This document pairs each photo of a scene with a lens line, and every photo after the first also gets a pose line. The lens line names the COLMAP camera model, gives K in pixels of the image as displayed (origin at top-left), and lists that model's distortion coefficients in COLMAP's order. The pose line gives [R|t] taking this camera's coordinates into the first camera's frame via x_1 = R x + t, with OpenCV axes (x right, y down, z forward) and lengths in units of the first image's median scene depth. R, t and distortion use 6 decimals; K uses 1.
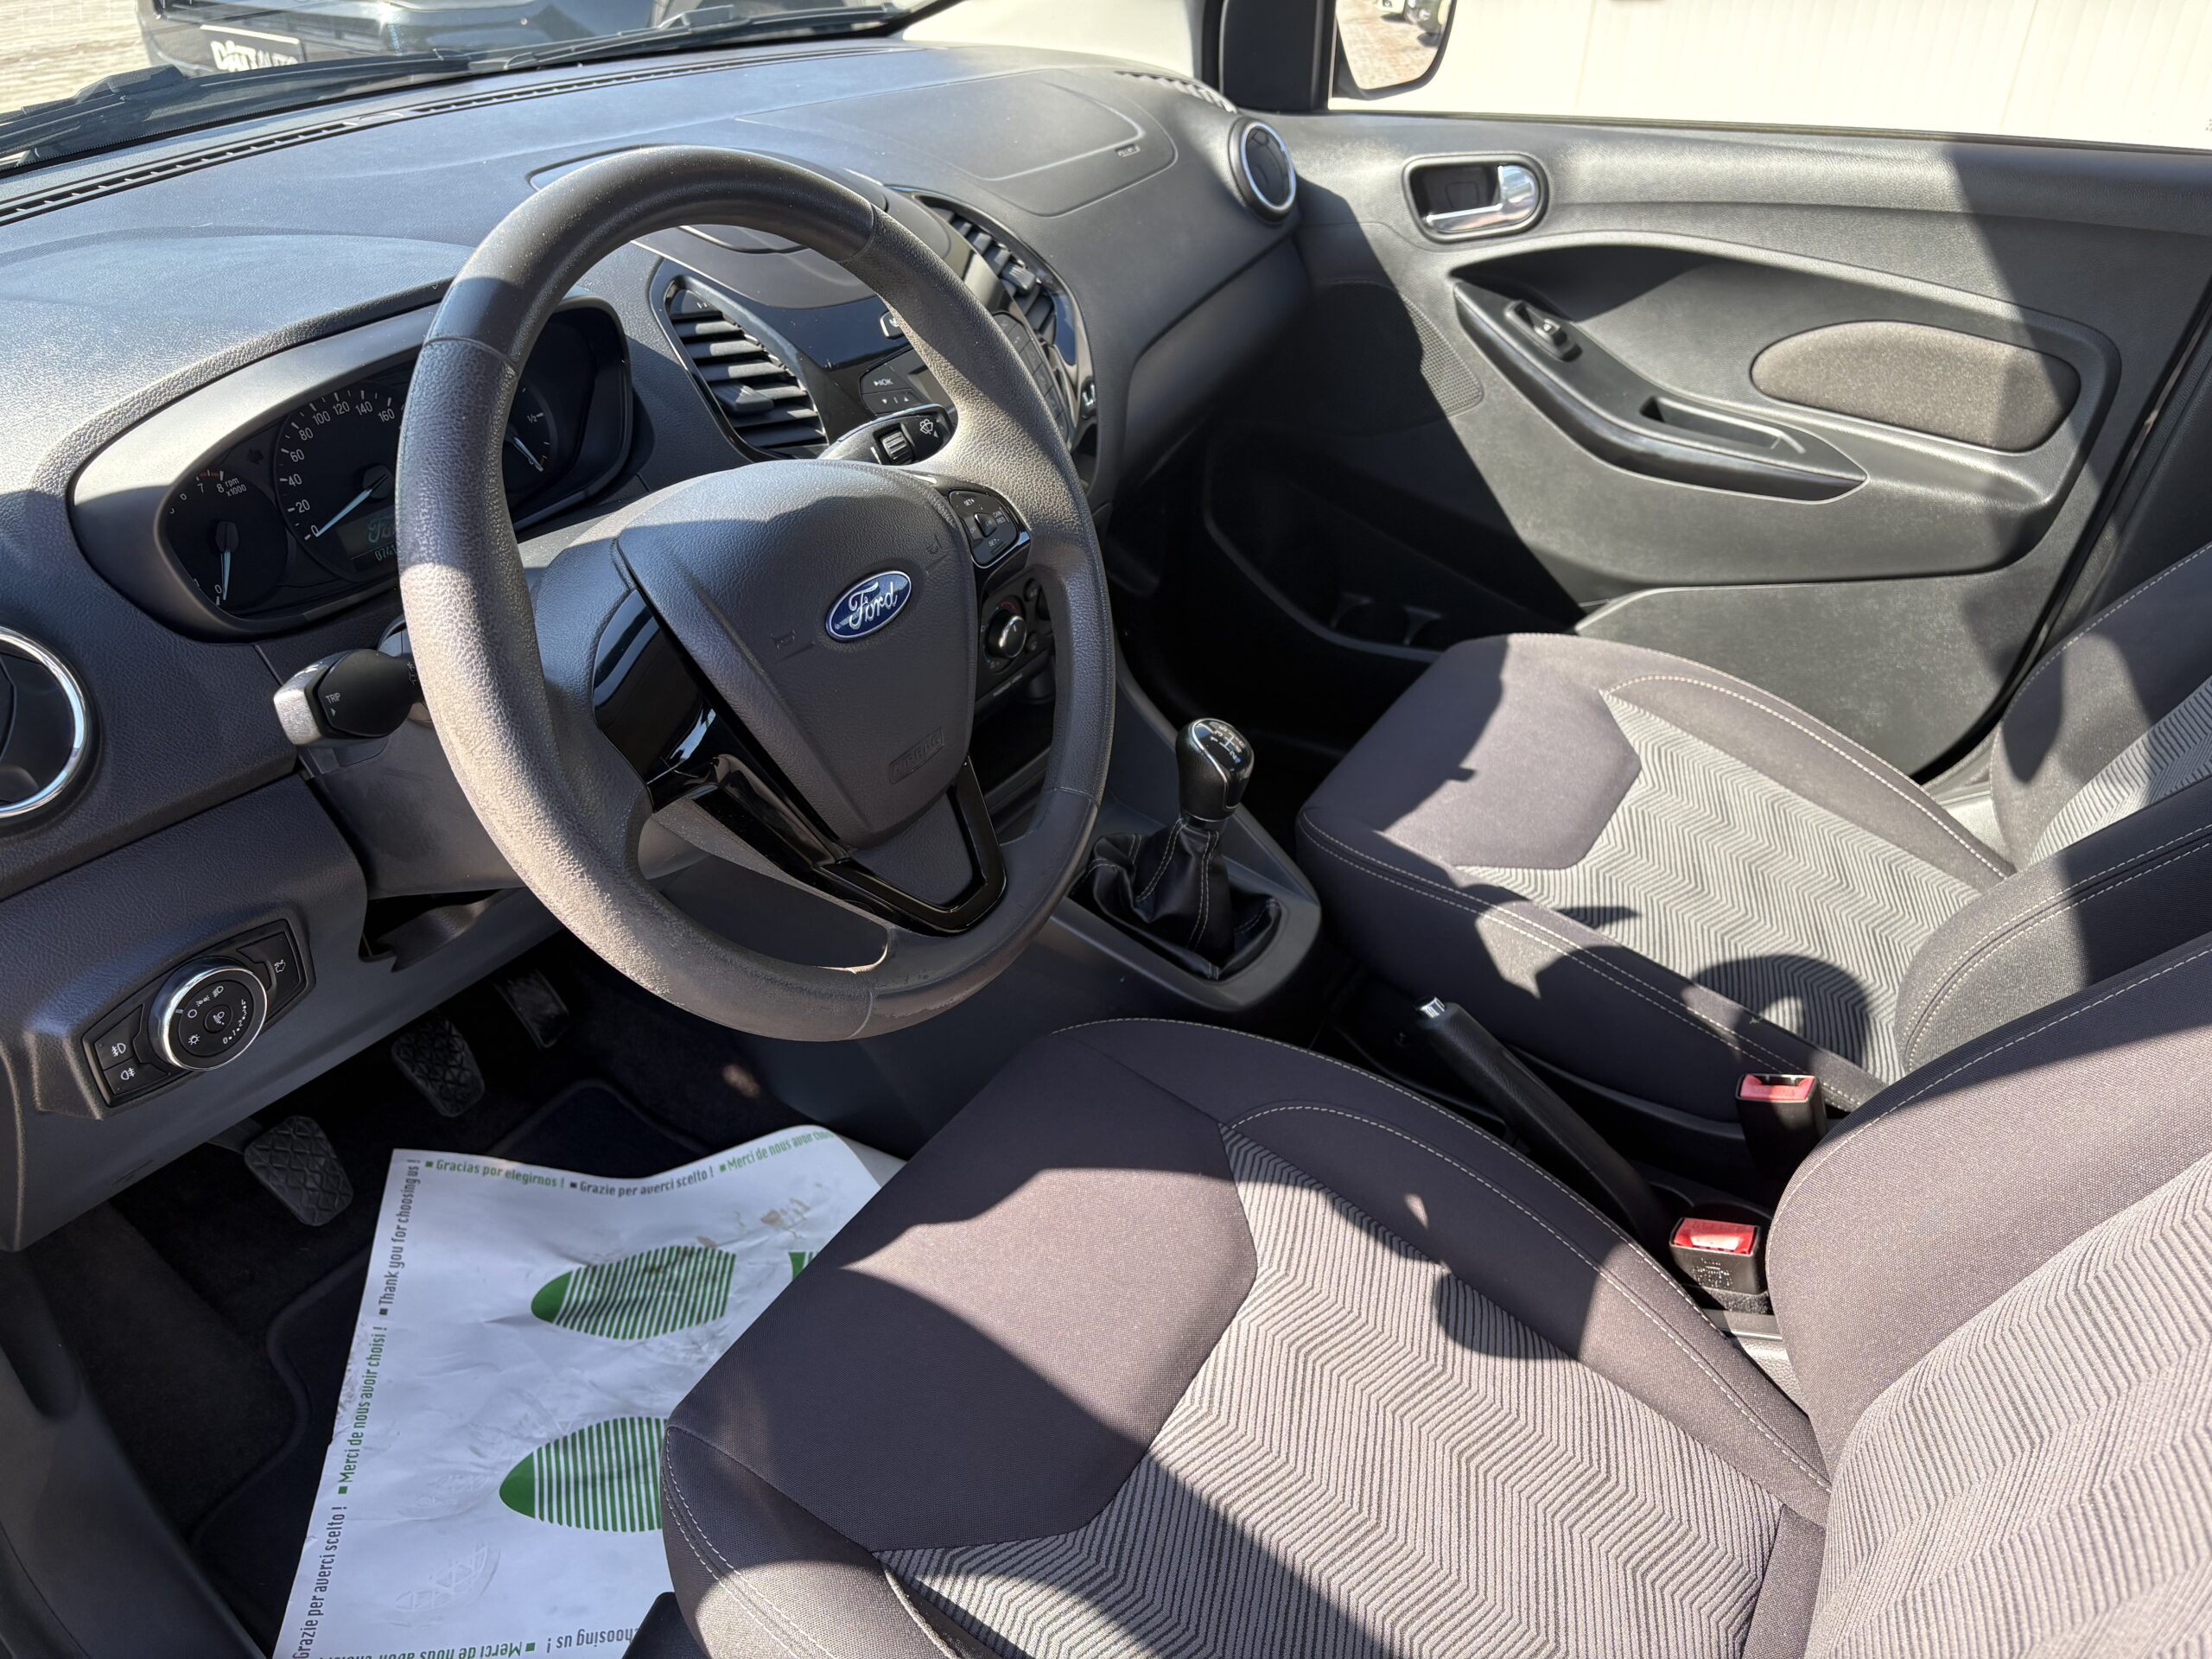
lens RADIAL K [[1680.5, 0, 1106.0], [0, 1680.5, 829.5], [0, 0, 1]] dist [0.060331, -0.068982]
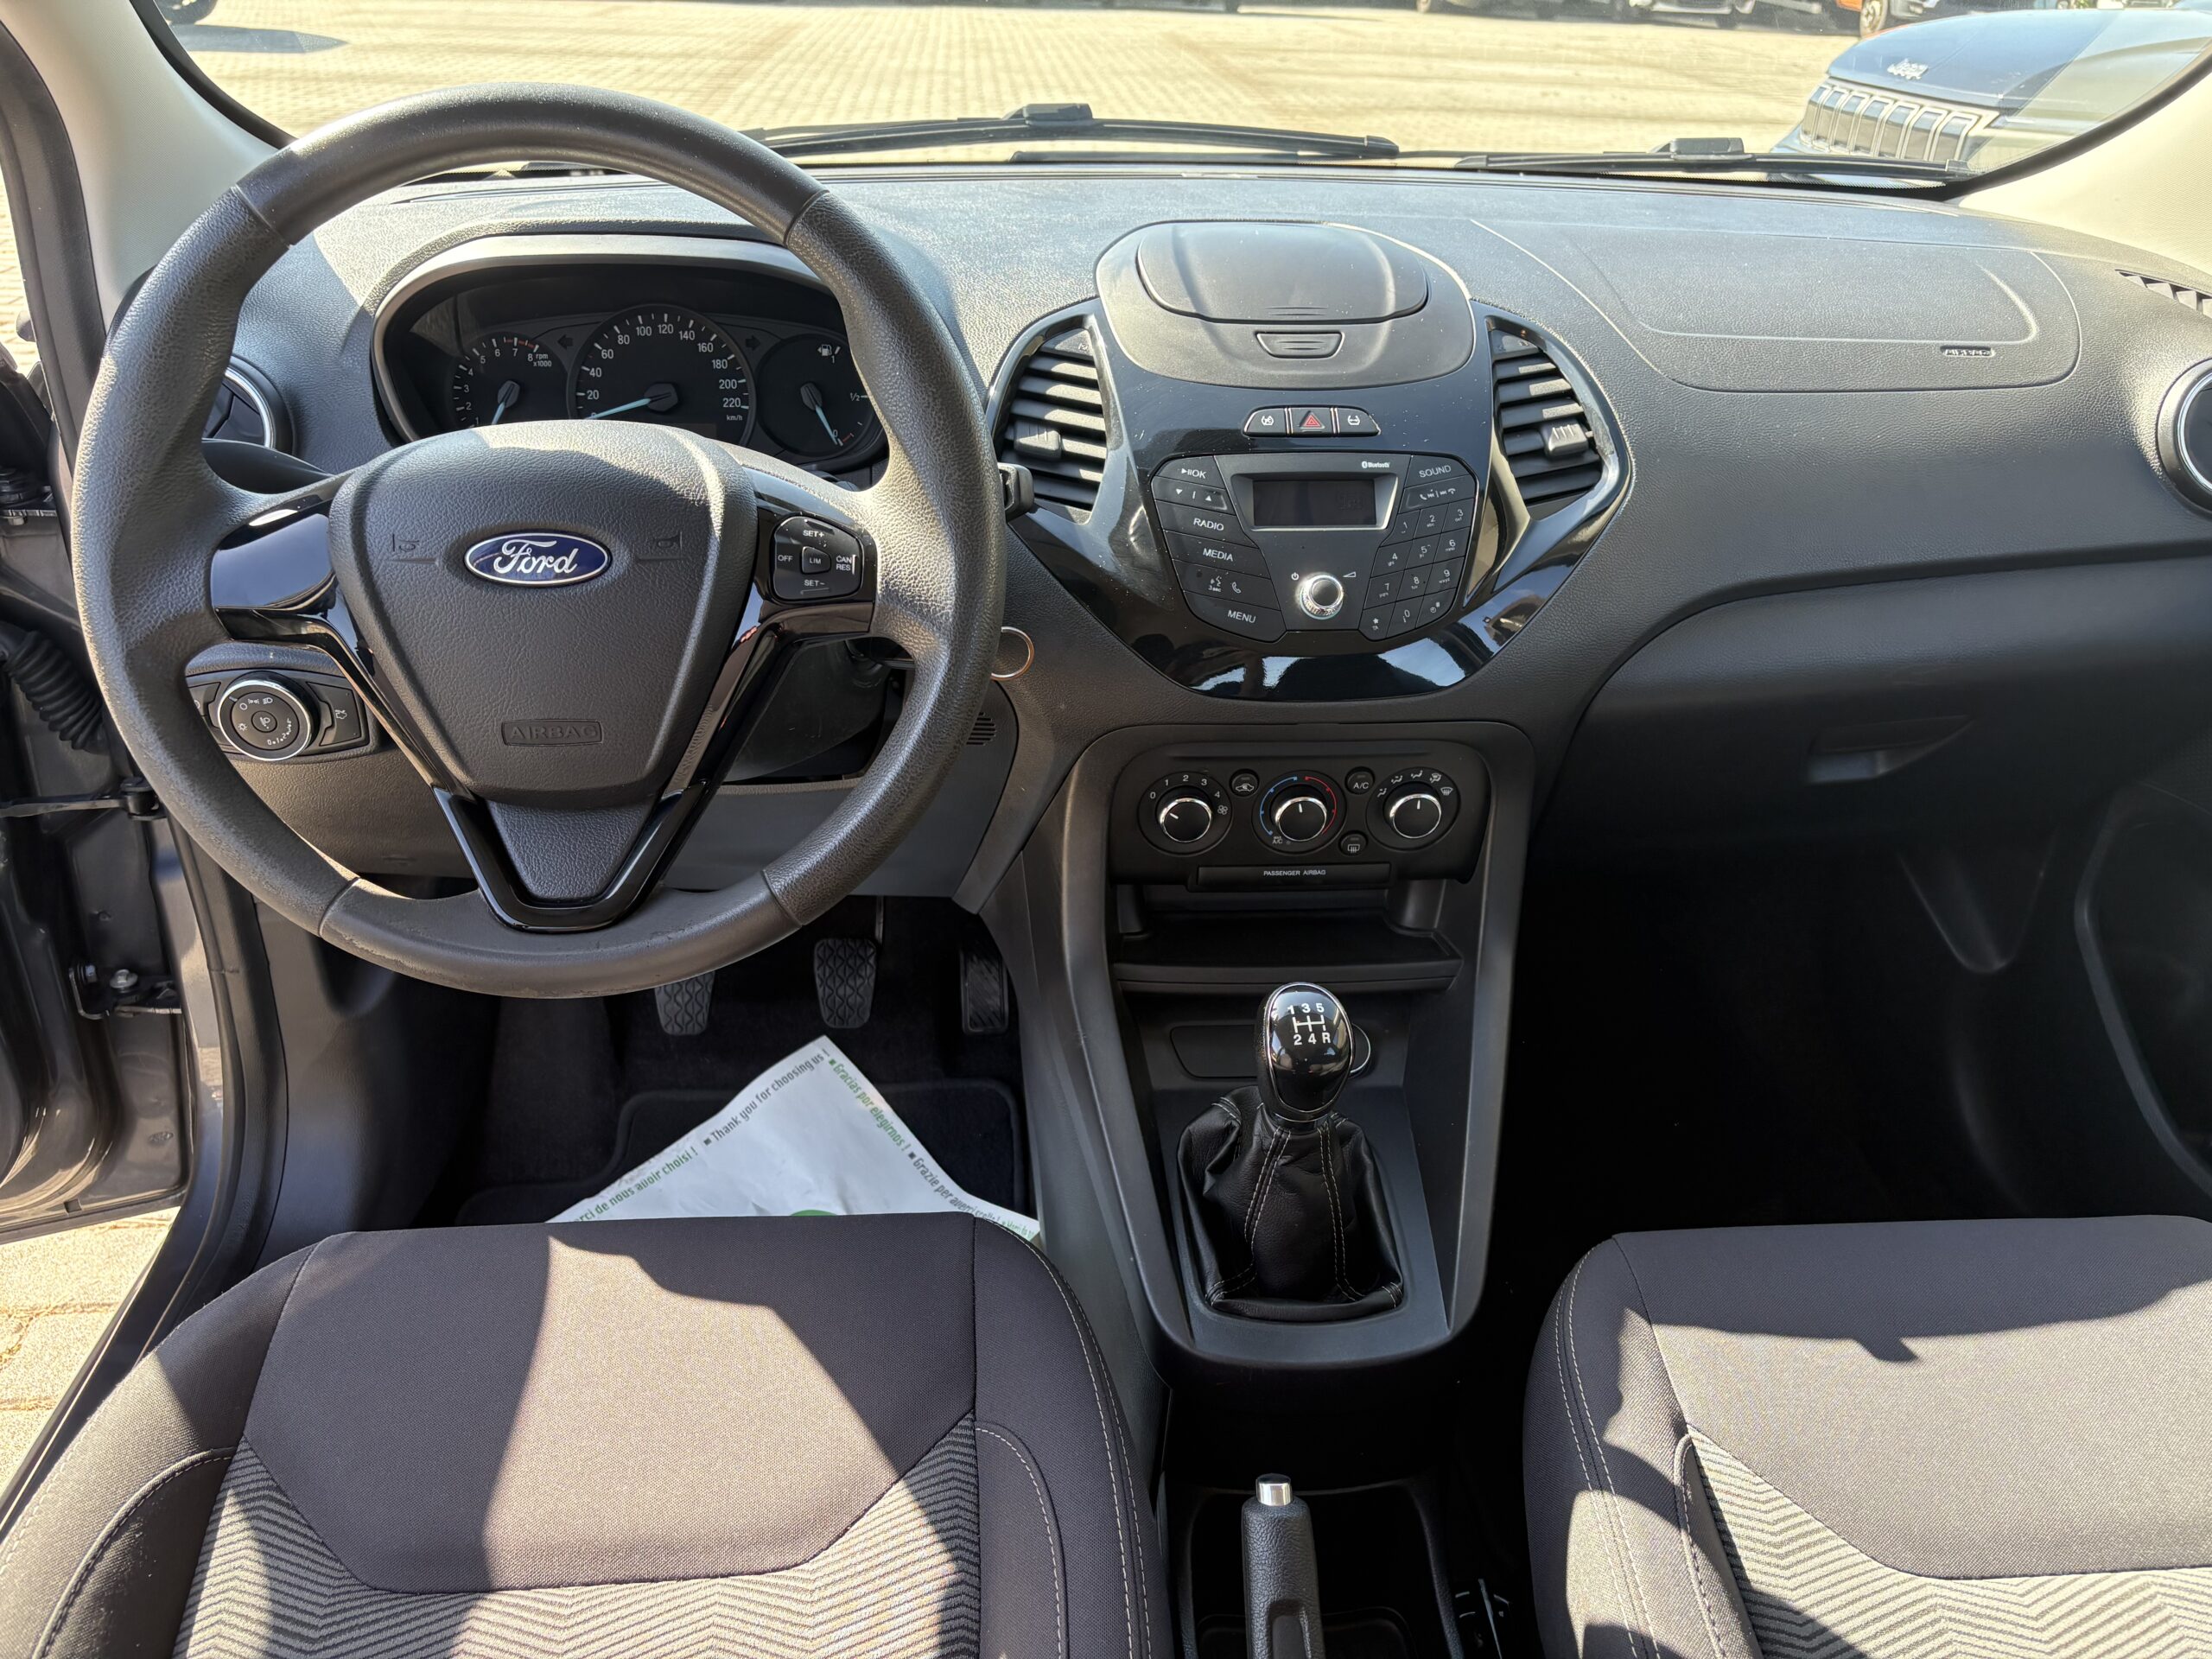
lens RADIAL K [[1677.5, 0, 1106.0], [0, 1677.5, 829.5], [0, 0, 1]] dist [0.112098, -0.162279]
pose [[0.569860, 0.391095, -0.722706, 0.573669], [-0.465066, 0.878573, 0.108734, -0.181641], [0.677475, 0.274143, 0.682549, 0.431999]]
